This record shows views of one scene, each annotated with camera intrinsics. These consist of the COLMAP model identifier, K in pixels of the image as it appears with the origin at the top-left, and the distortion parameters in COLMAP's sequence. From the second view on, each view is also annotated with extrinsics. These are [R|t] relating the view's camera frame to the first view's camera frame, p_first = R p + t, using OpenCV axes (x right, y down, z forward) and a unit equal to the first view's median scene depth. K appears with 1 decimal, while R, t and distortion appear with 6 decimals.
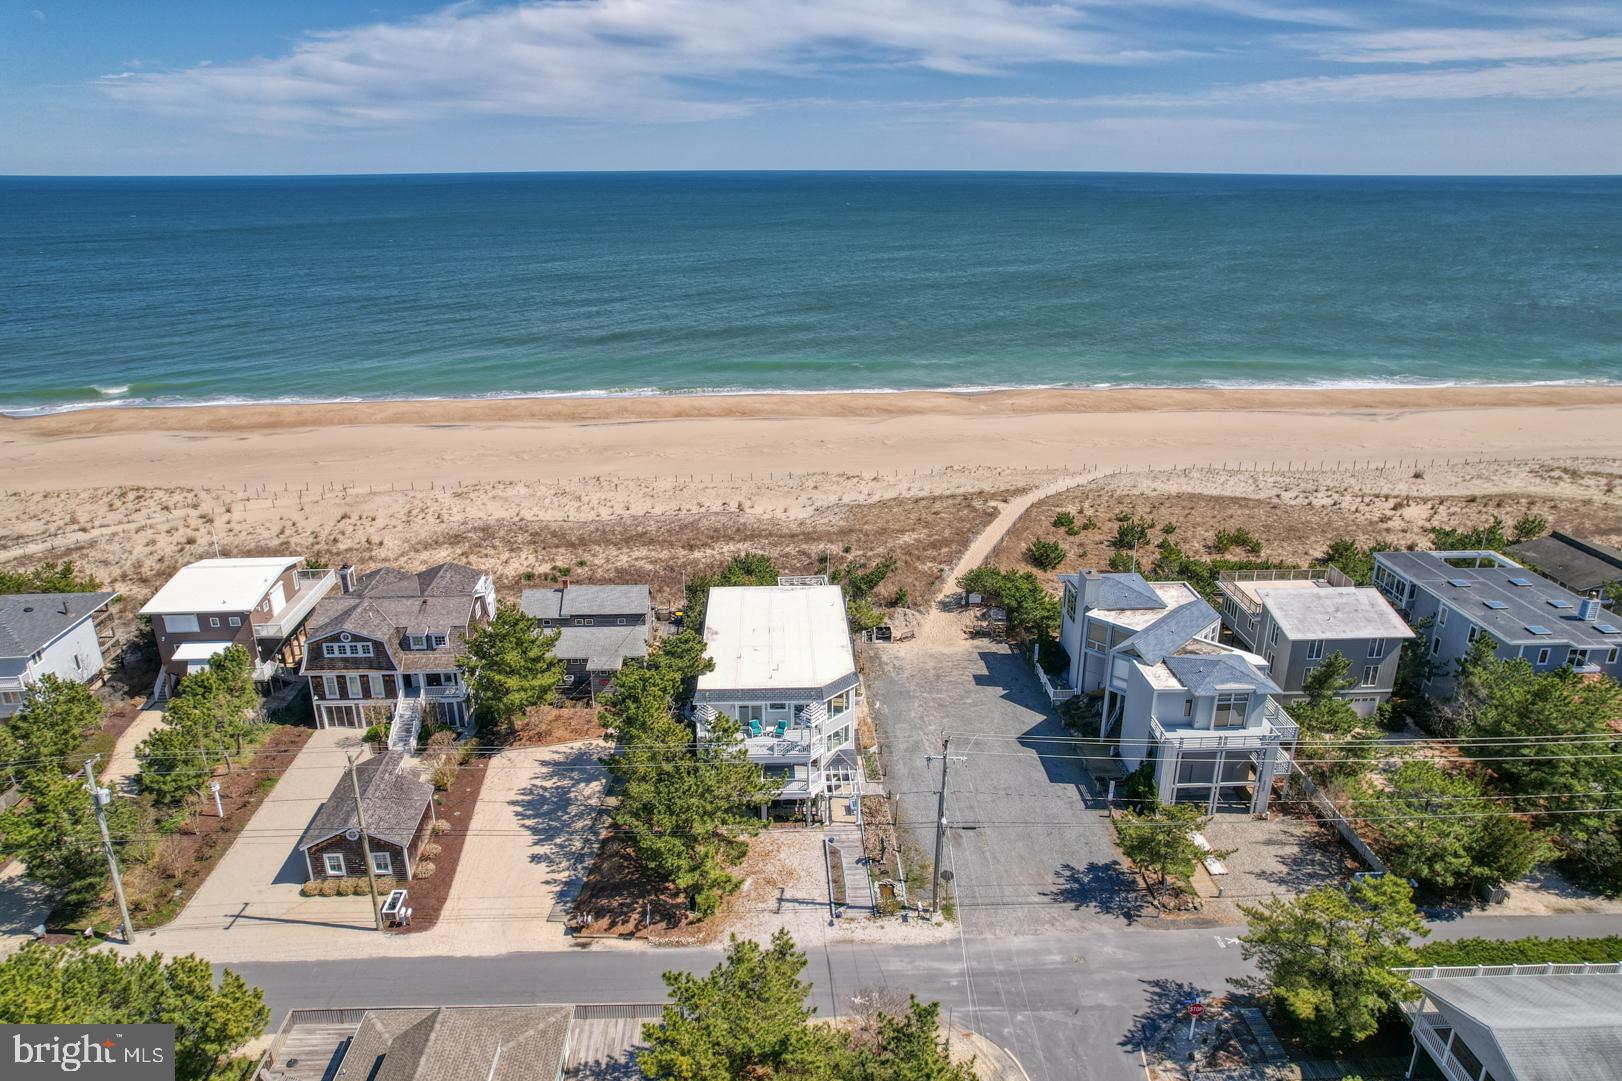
lens RADIAL K [[1057.3, 0, 822.7], [0, 1057.3, 533.7], [0, 0, 1]] dist [-0.069686, 0.057688]
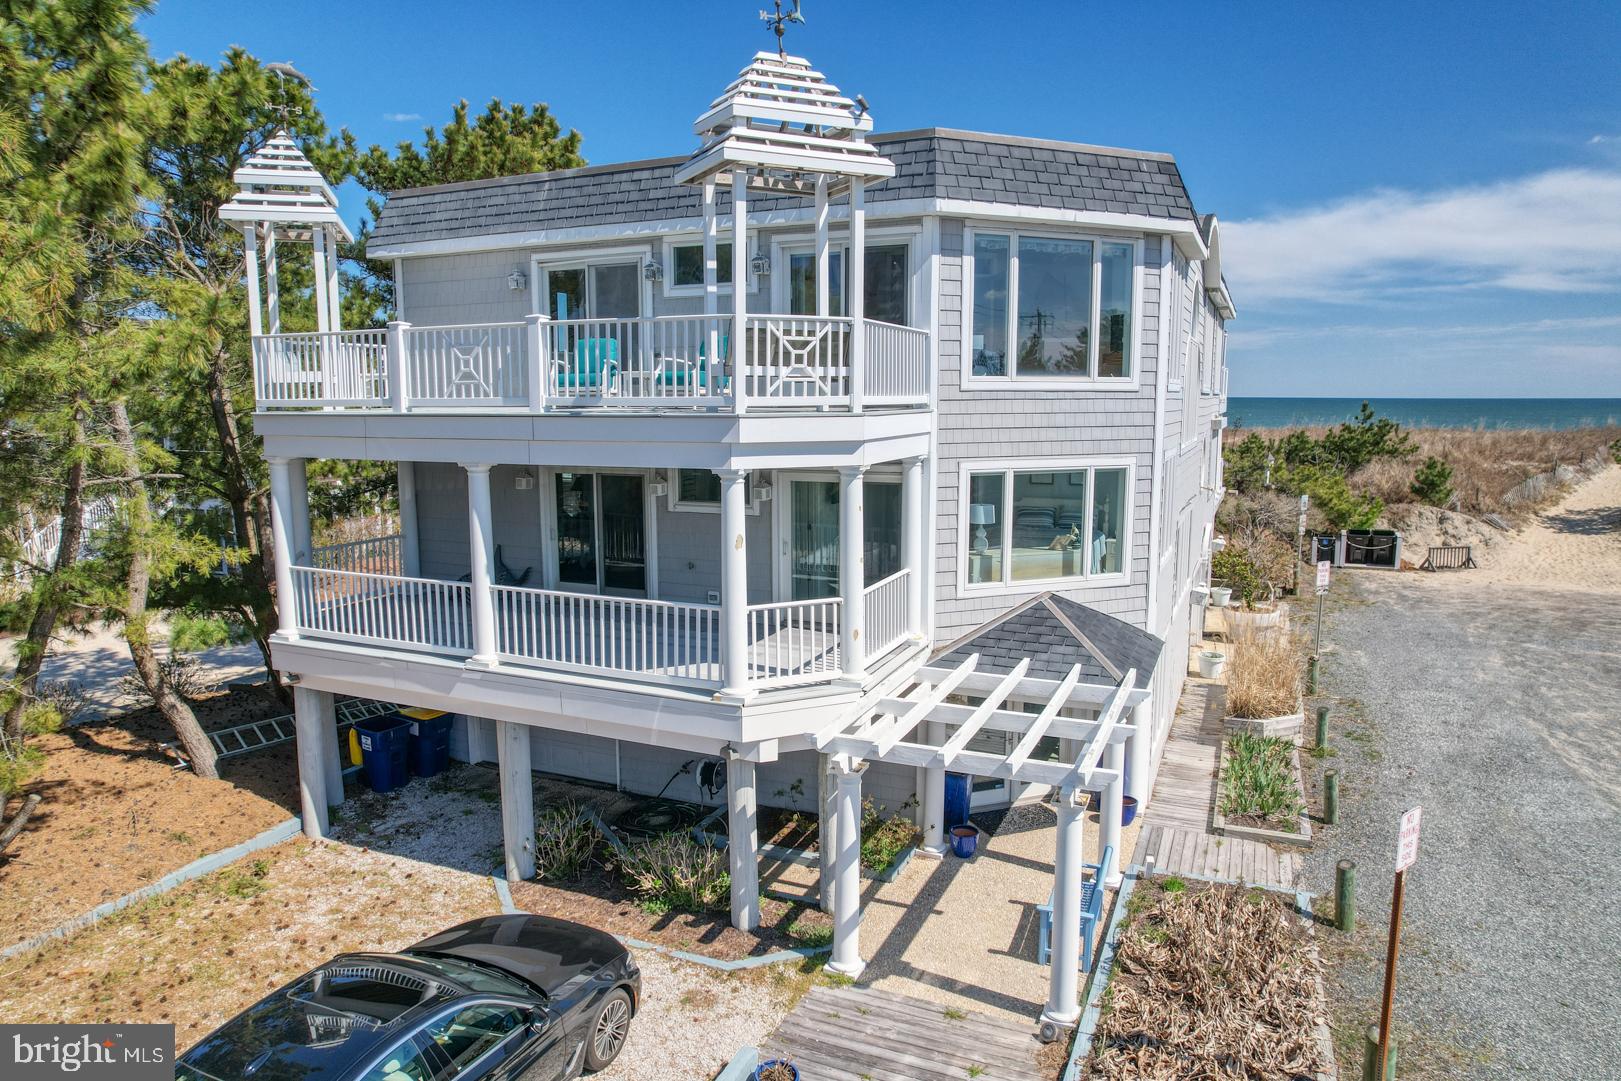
lens RADIAL K [[1056.6, 0, 809.7], [0, 1056.6, 546.3], [0, 0, 1]] dist [-0.069686, 0.057688]
pose [[0.894827, 0.059043, -0.442492, 0.052831], [-0.142356, 0.977207, -0.157486, 0.211630], [0.423107, 0.203914, 0.882836, 0.749726]]
